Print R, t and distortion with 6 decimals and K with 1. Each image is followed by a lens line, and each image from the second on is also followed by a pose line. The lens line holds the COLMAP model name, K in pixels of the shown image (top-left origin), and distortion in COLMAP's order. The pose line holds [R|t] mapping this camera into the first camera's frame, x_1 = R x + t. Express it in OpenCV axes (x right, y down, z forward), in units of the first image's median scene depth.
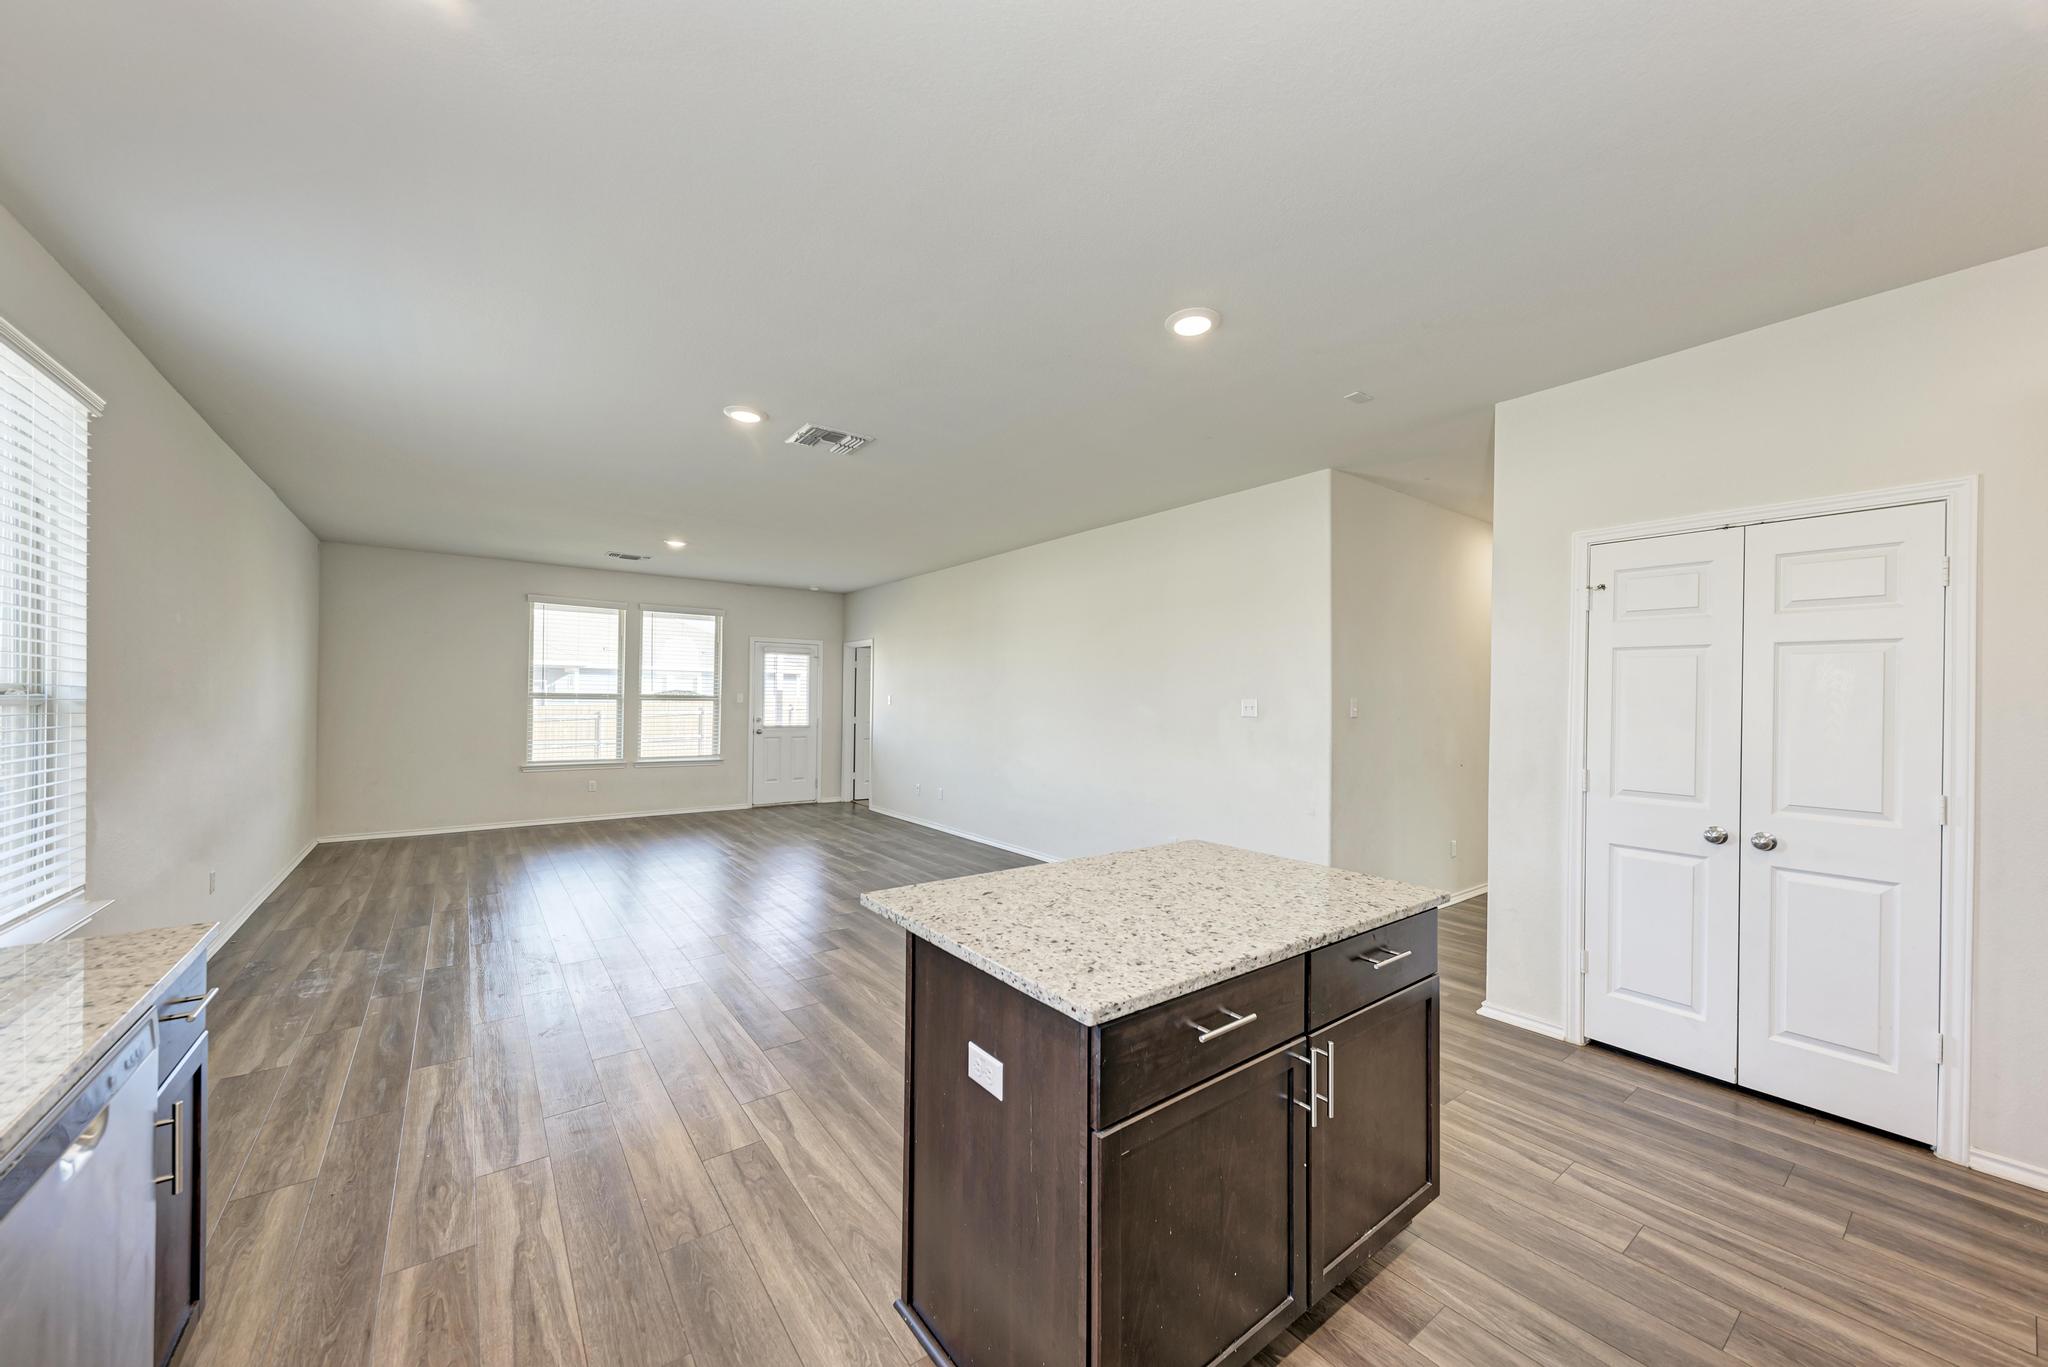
lens RADIAL K [[735.7, 0, 1058.7], [0, 735.7, 694.9], [0, 0, 1]] dist [0.001720, 0.000053]
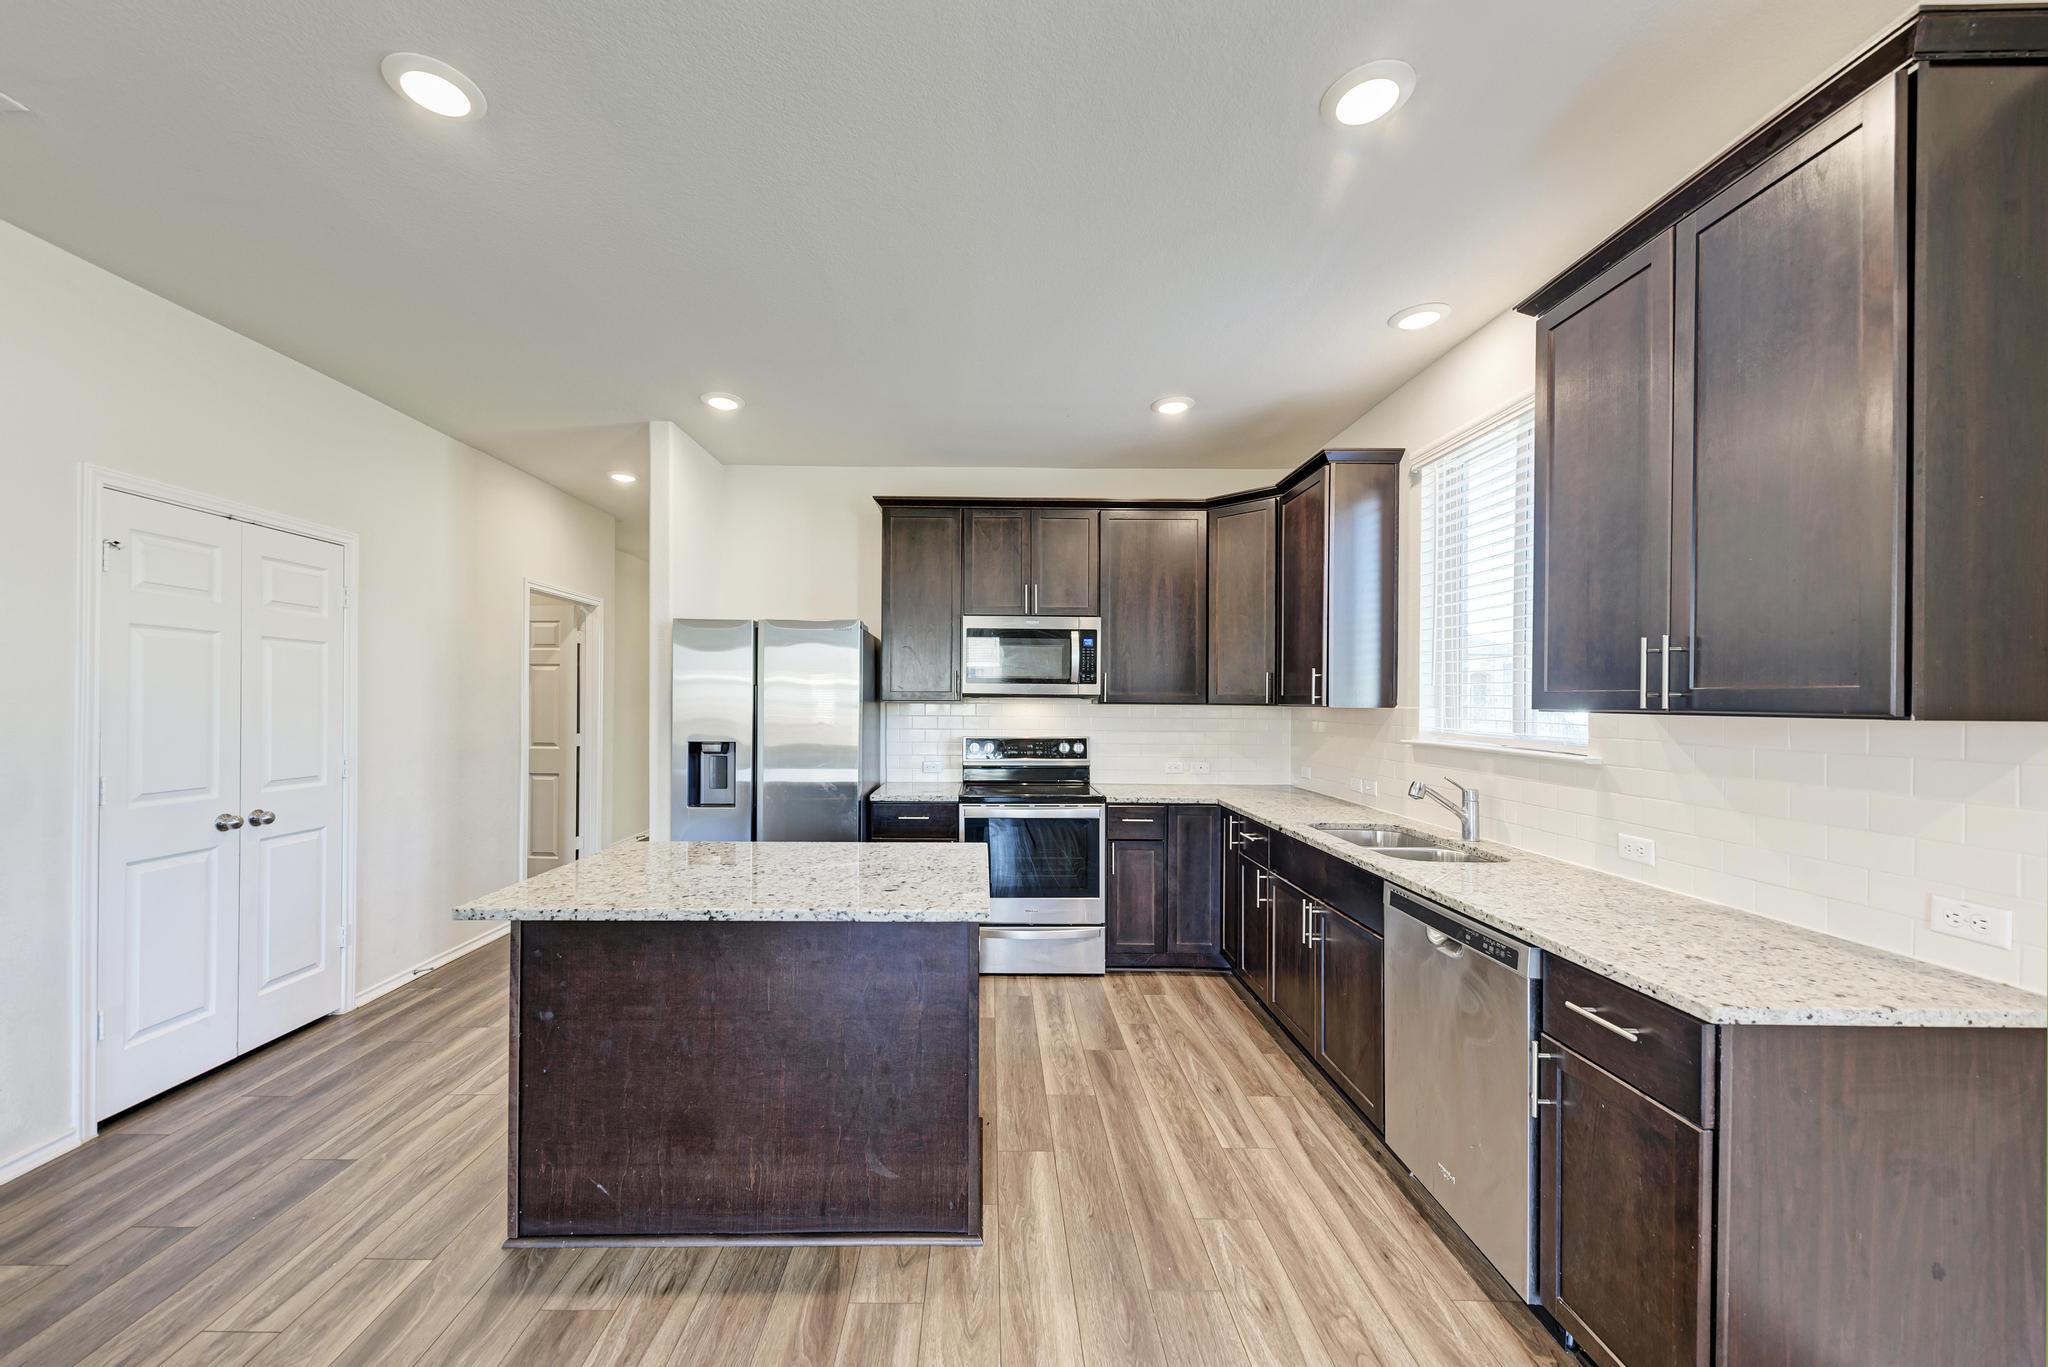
lens RADIAL K [[762.2, 0, 1000.9], [0, 762.2, 695.8], [0, 0, 1]] dist [0.010345, 0.000003]
pose [[-0.783236, -0.016741, 0.621500, -0.207591], [-0.020443, 0.999790, 0.001168, -0.001662], [-0.621389, -0.011790, -0.783414, 0.414613]]
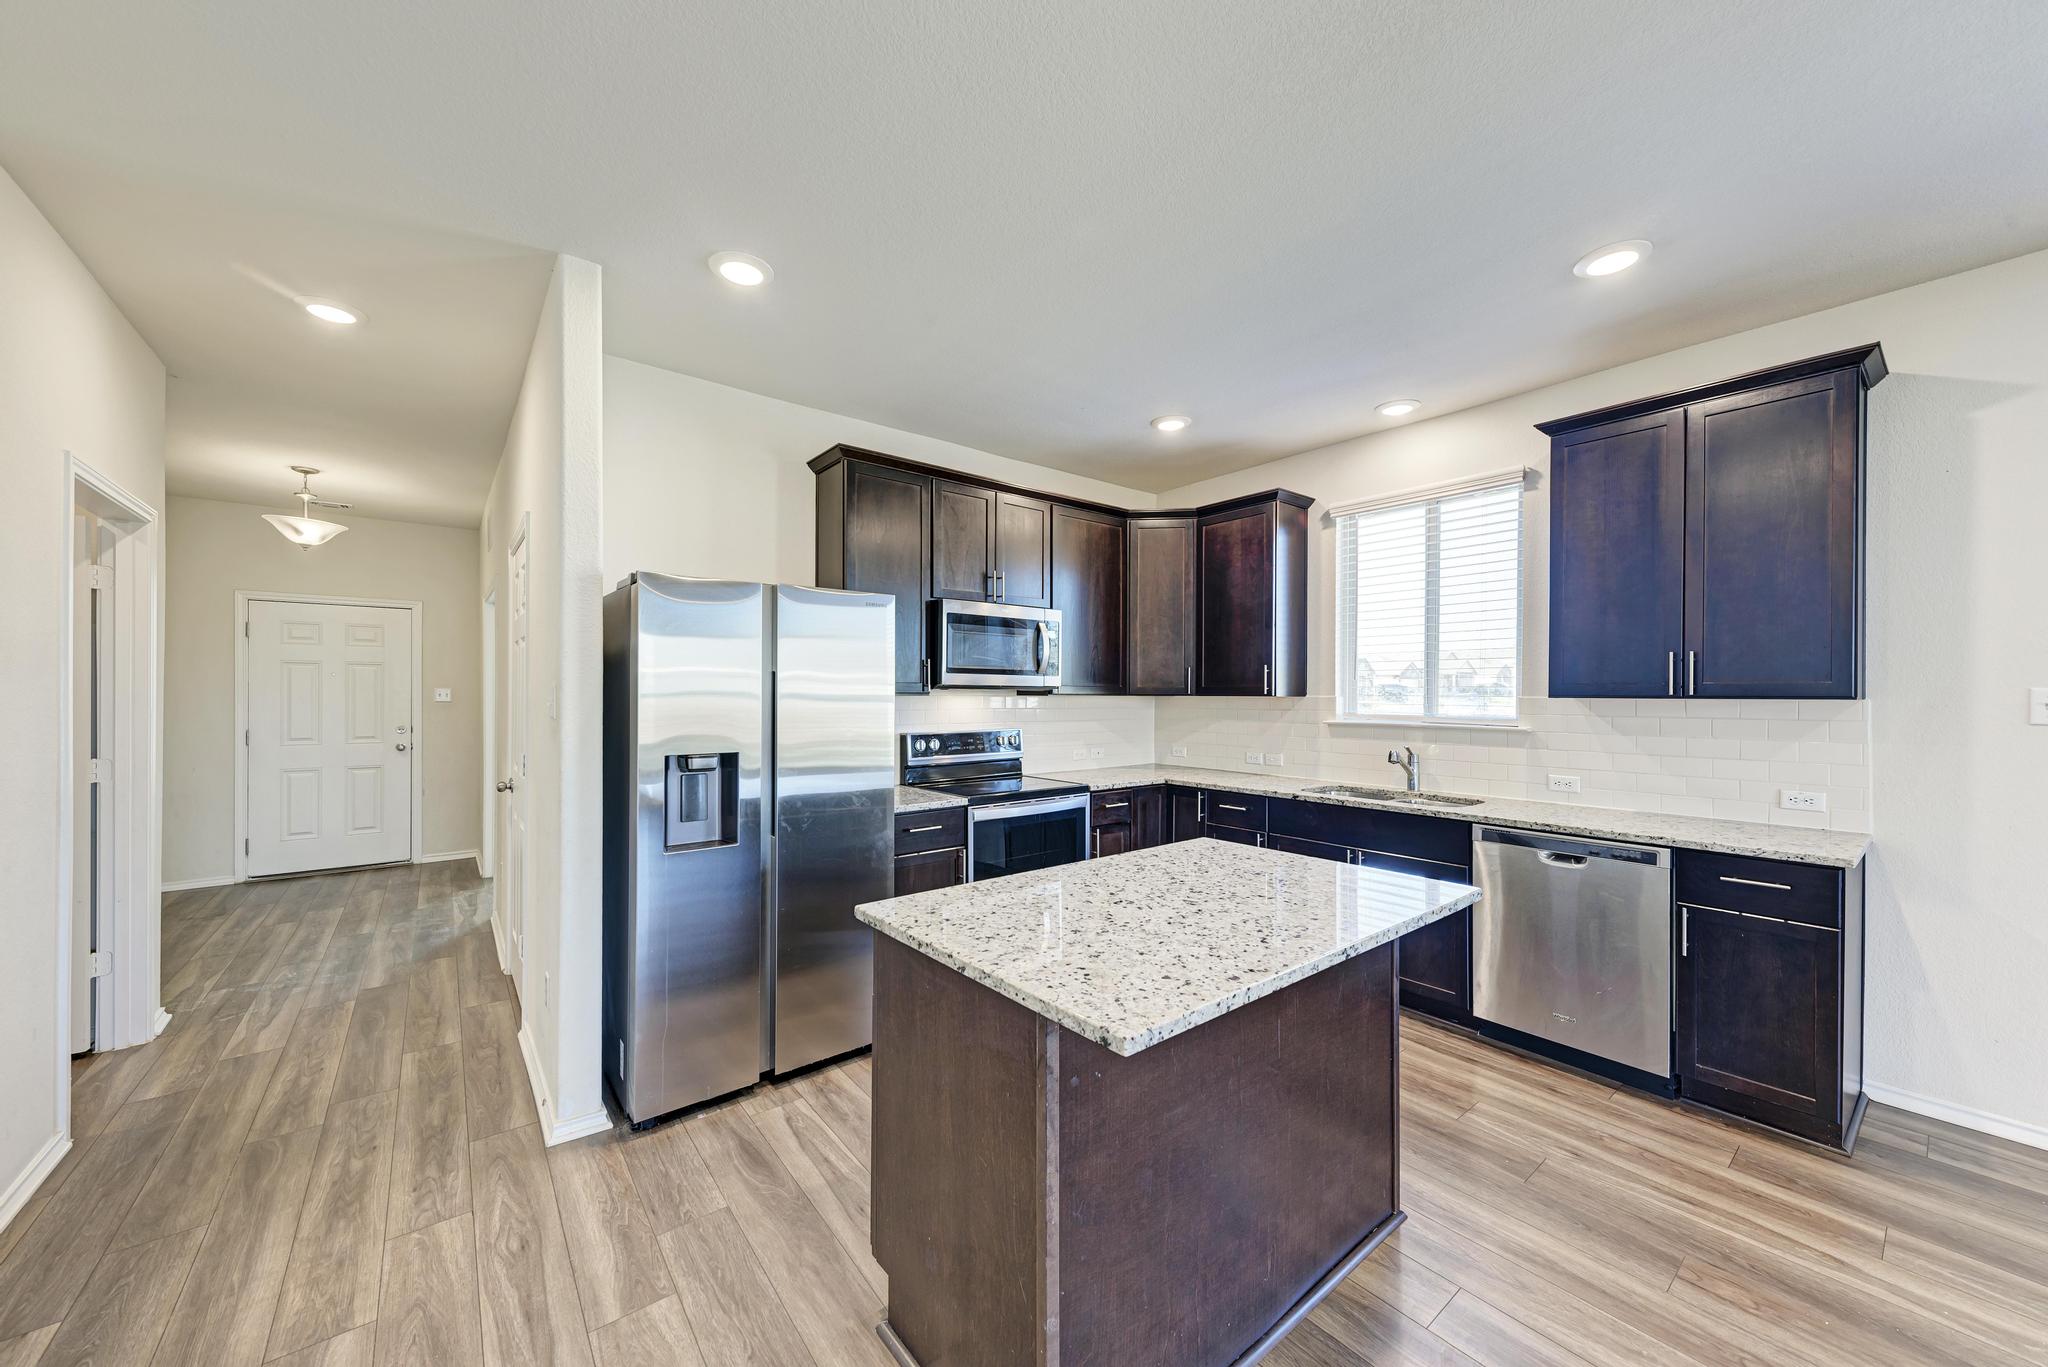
lens RADIAL K [[733.8, 0, 1031.5], [0, 733.8, 694.7], [0, 0, 1]] dist [0.017597, -0.005431]
pose [[-0.999858, -0.014973, 0.007687, 0.080702], [-0.014992, 0.999885, -0.002473, 0.004066], [-0.007649, -0.002588, -0.999967, 0.476523]]
